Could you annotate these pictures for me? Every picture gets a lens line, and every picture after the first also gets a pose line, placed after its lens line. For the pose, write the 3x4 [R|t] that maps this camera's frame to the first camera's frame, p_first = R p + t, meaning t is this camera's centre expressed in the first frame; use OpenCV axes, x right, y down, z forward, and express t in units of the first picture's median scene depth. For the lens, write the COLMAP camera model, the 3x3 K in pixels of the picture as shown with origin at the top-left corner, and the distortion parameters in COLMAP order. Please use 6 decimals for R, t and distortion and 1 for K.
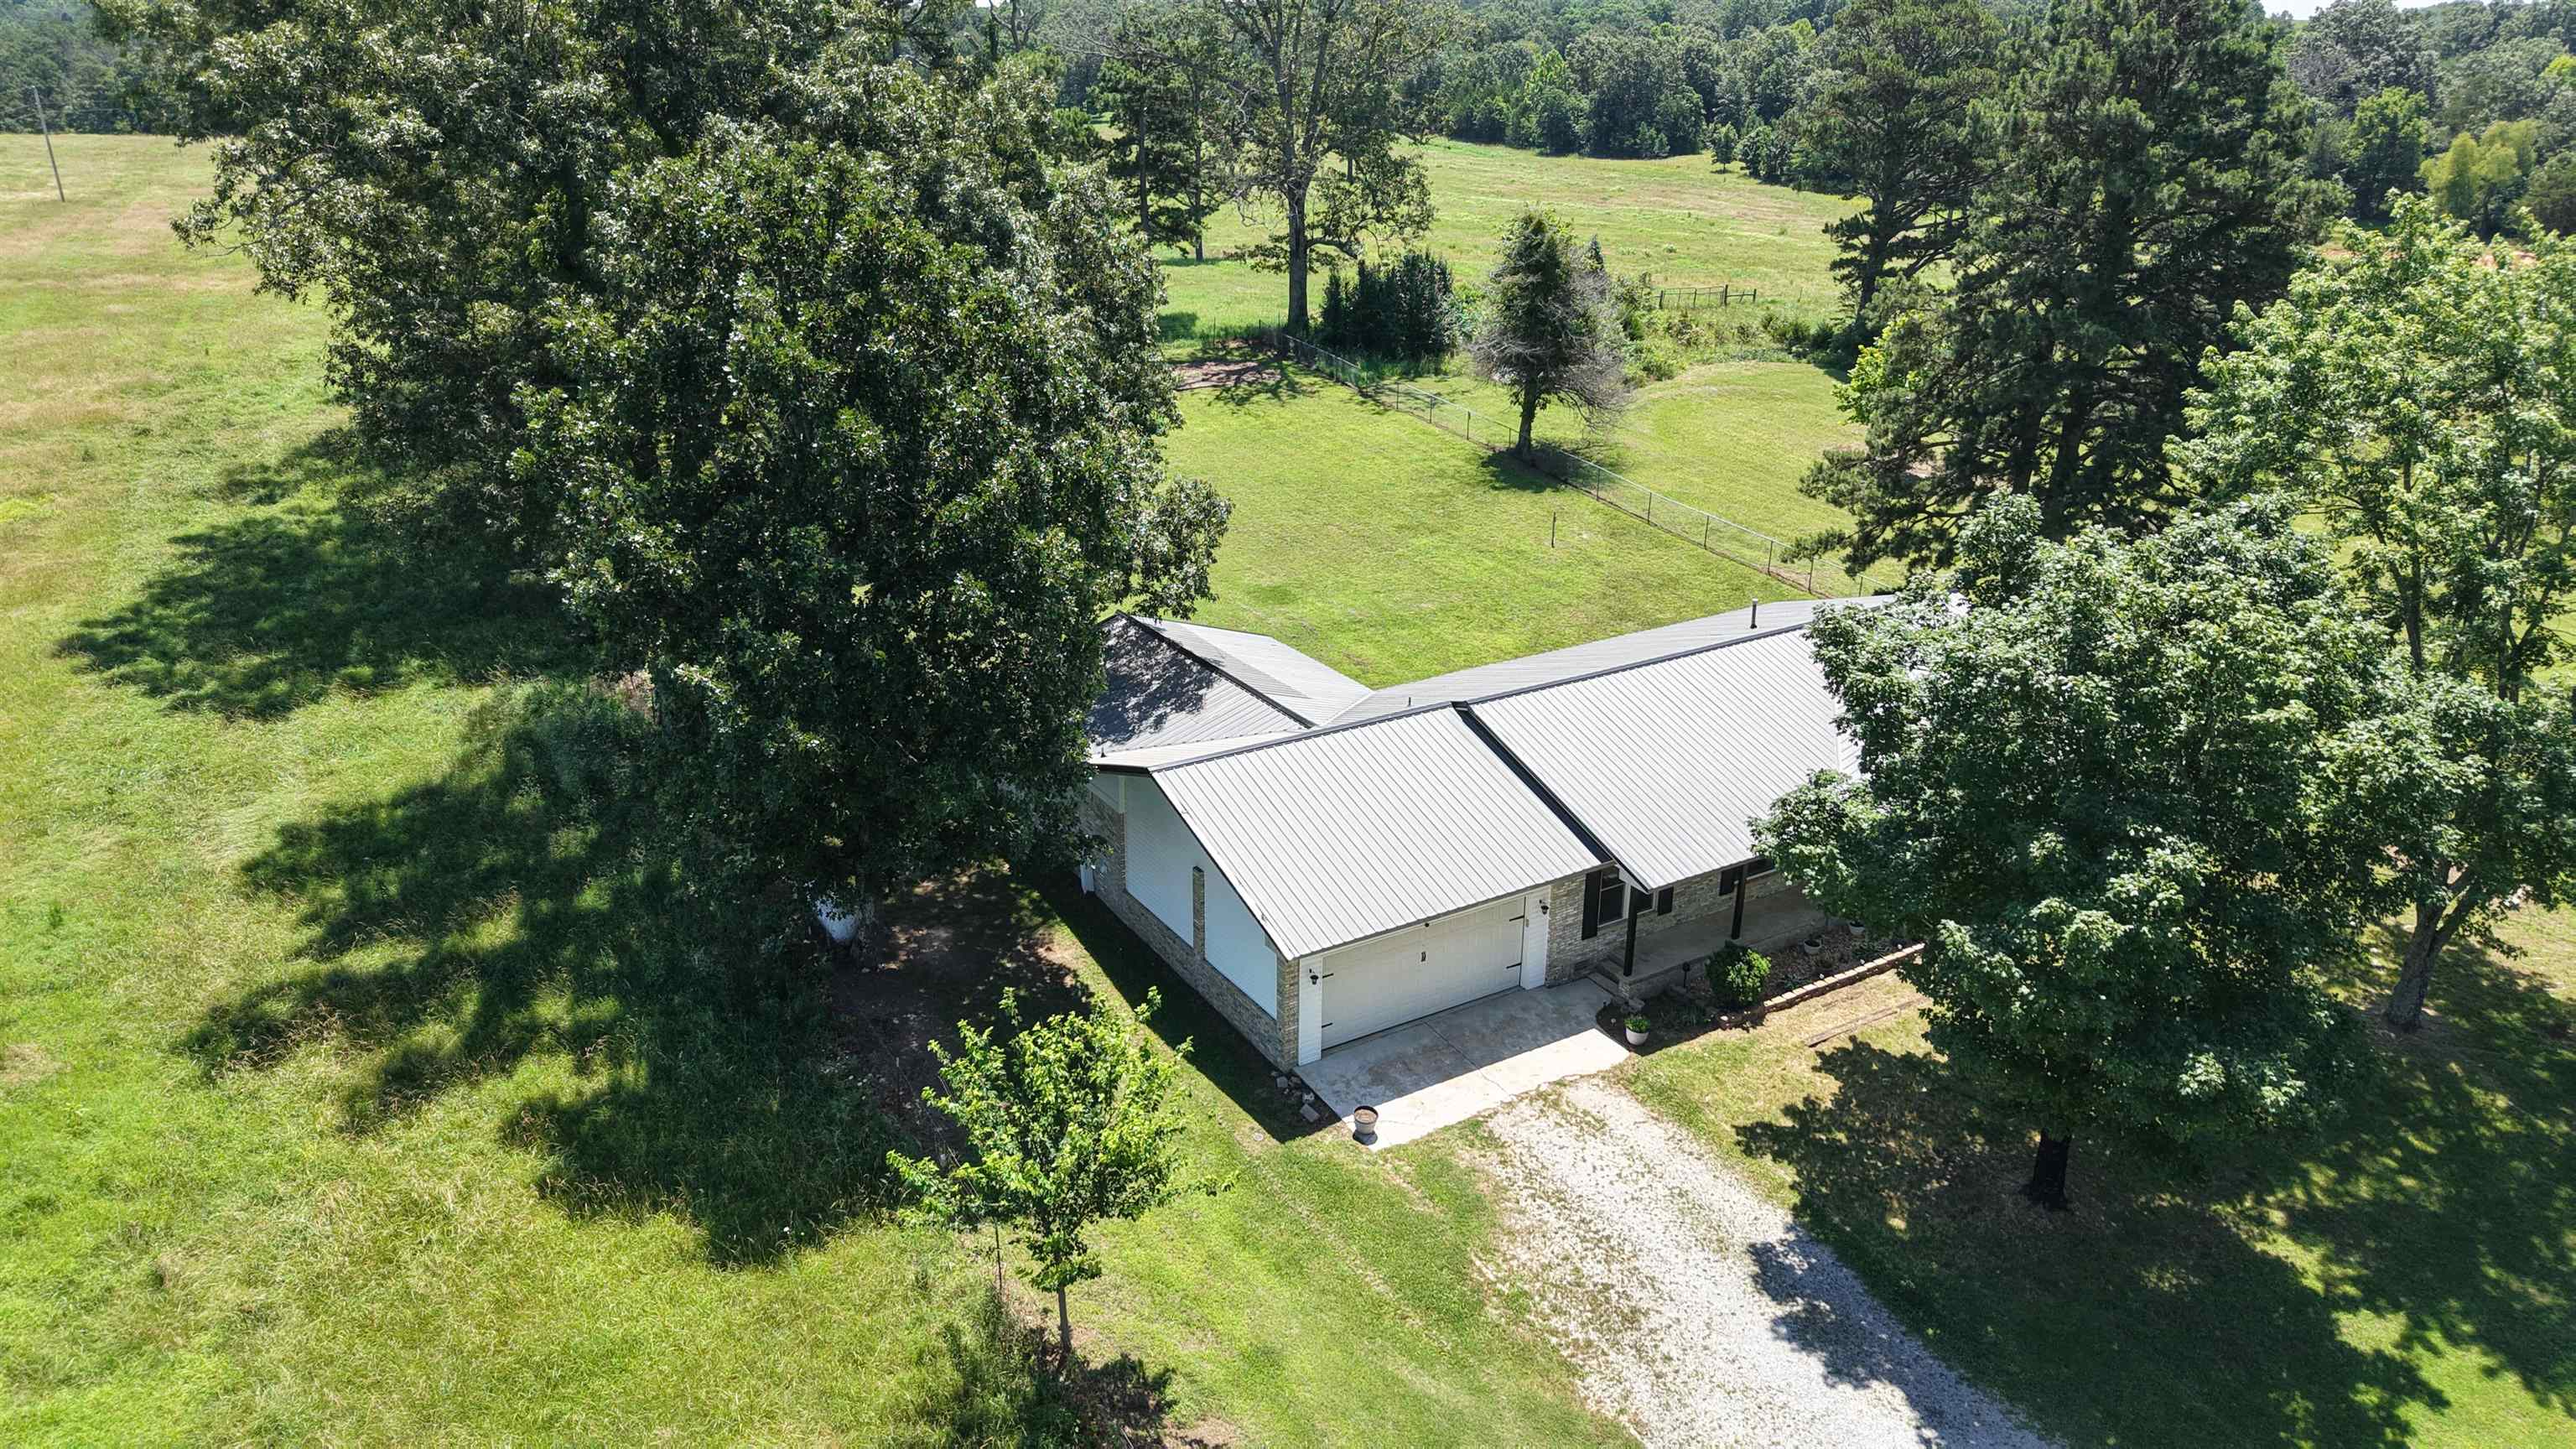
lens RADIAL K [[1713.7, 0, 1288.2], [0, 1713.7, 731.0], [0, 0, 1]] dist [0.022052, -0.030602]
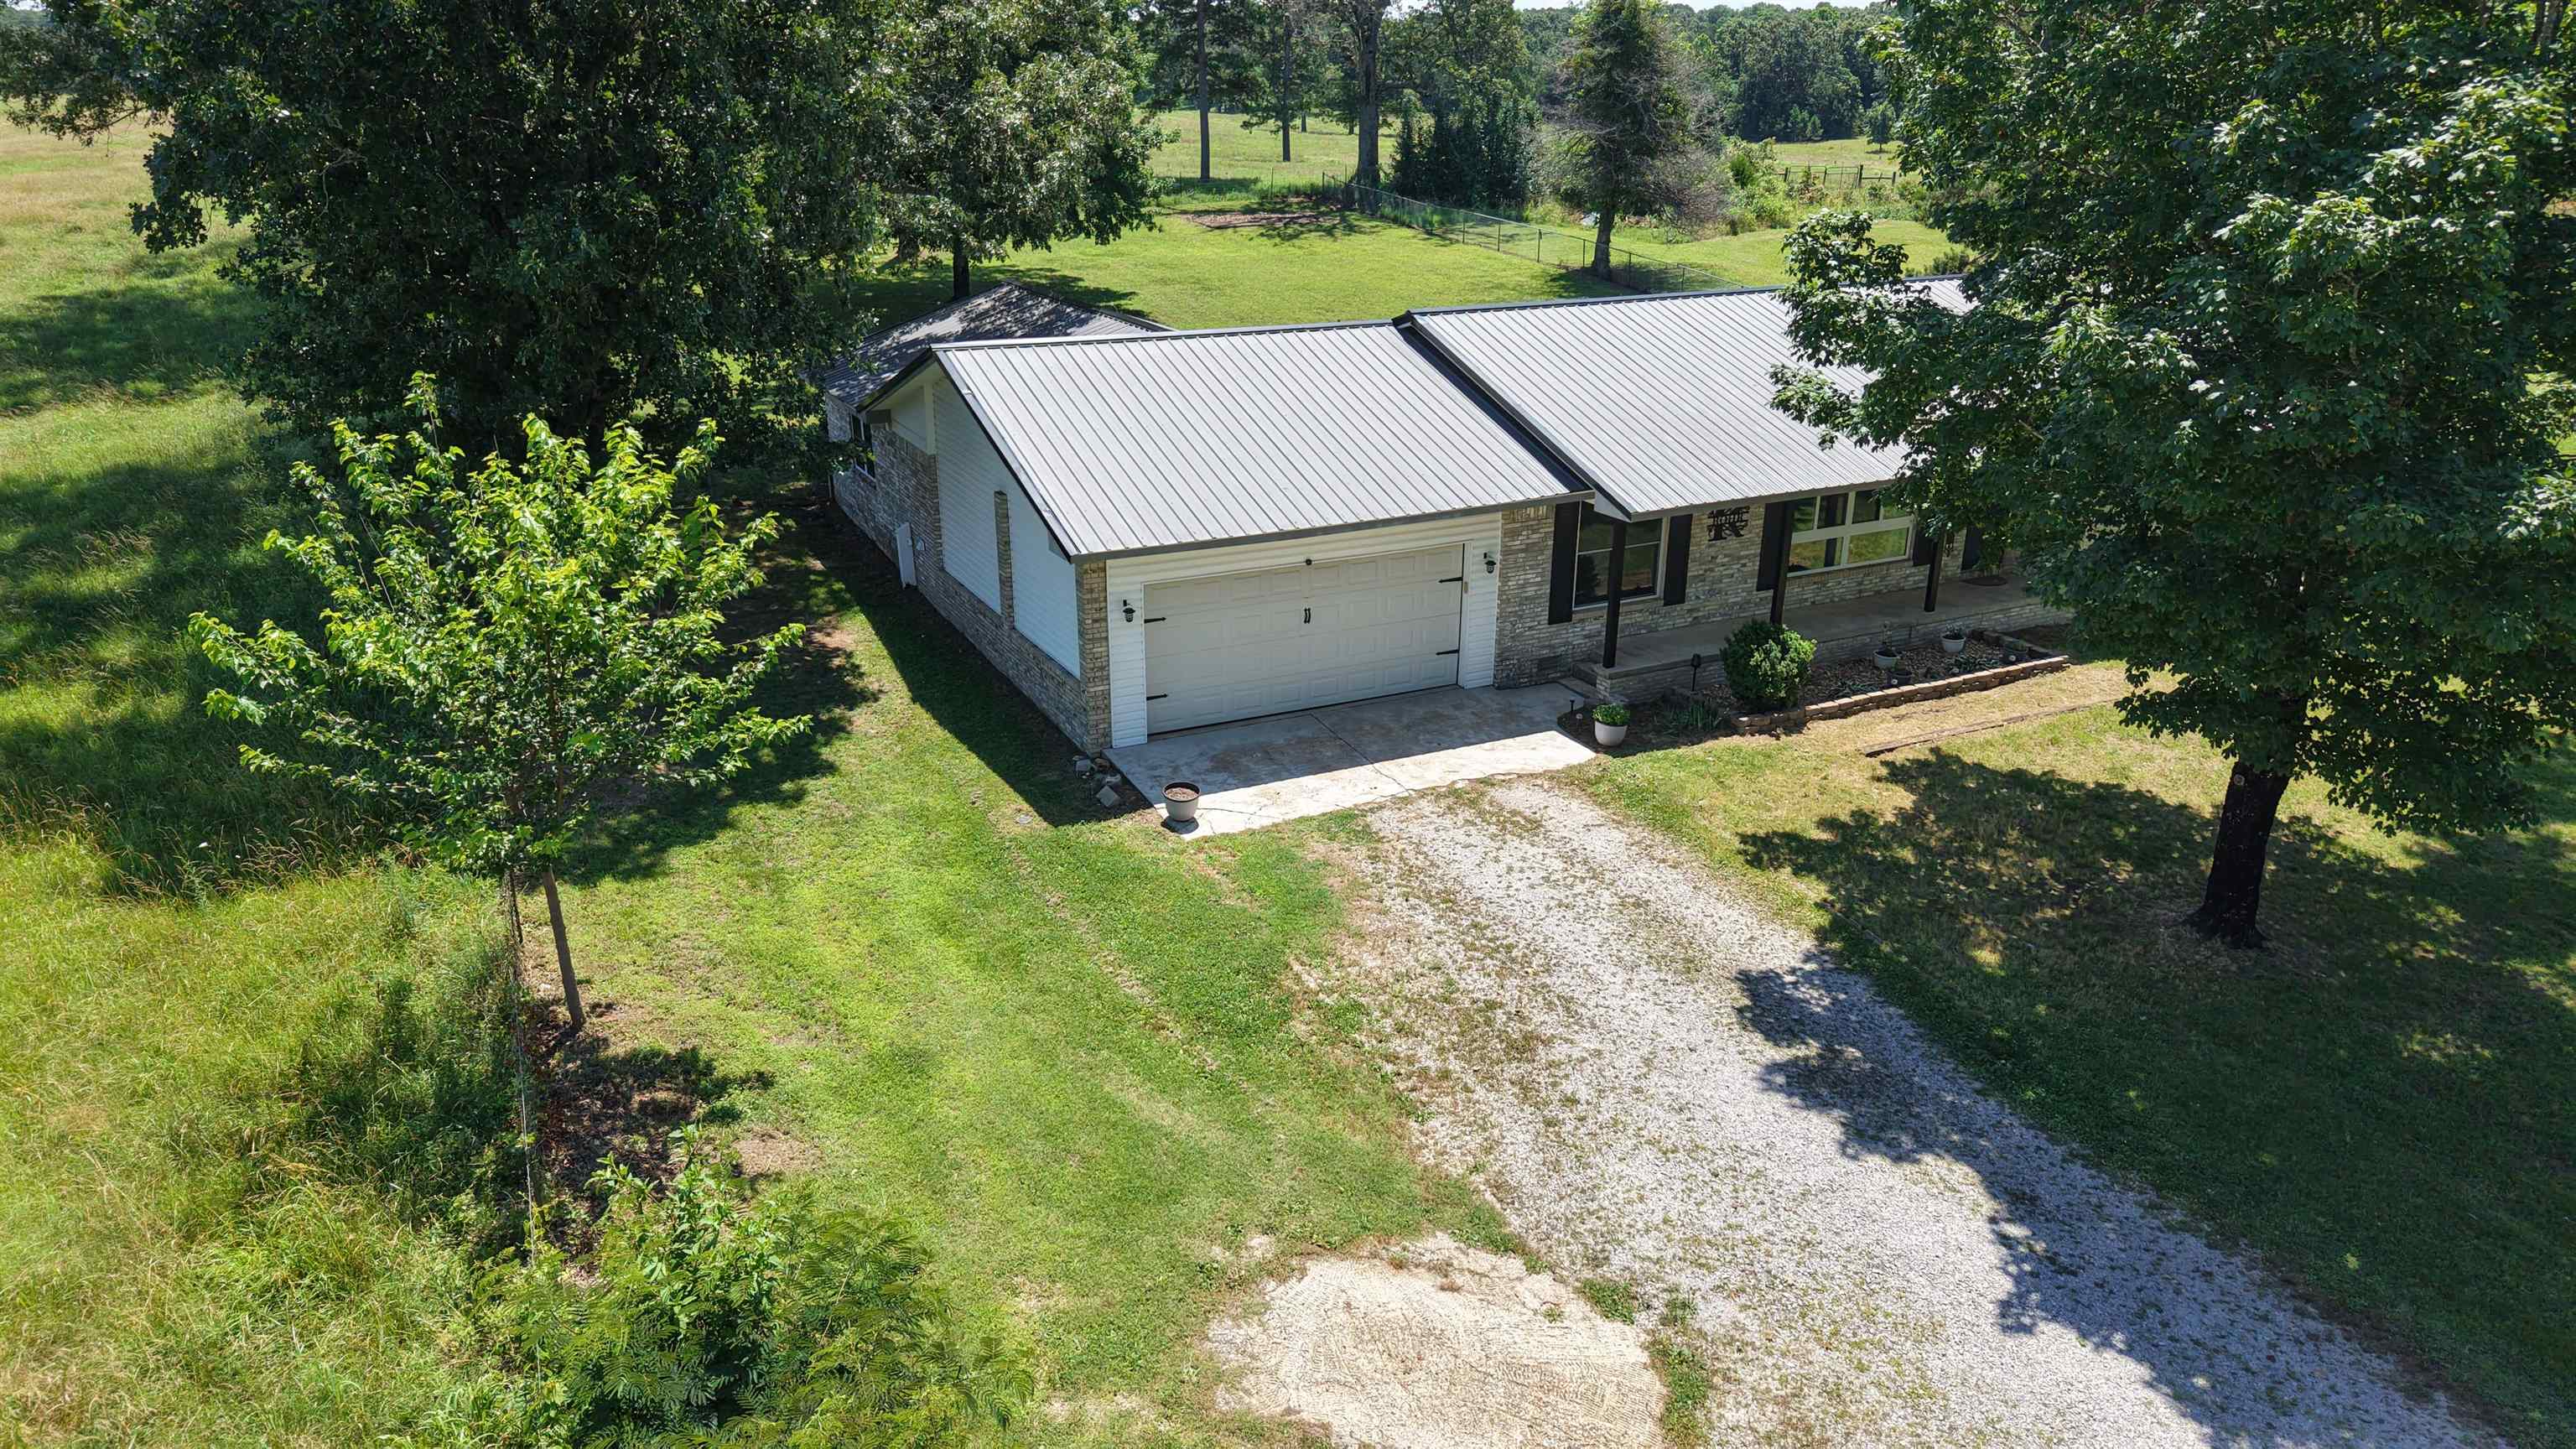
lens RADIAL K [[1713.7, 0, 1280.7], [0, 1713.7, 743.8], [0, 0, 1]] dist [0.022052, -0.030602]
pose [[0.995993, 0.027827, -0.084992, 0.133012], [-0.028848, 0.999525, -0.010808, 0.198248], [0.084651, 0.013216, 0.996323, 0.308732]]
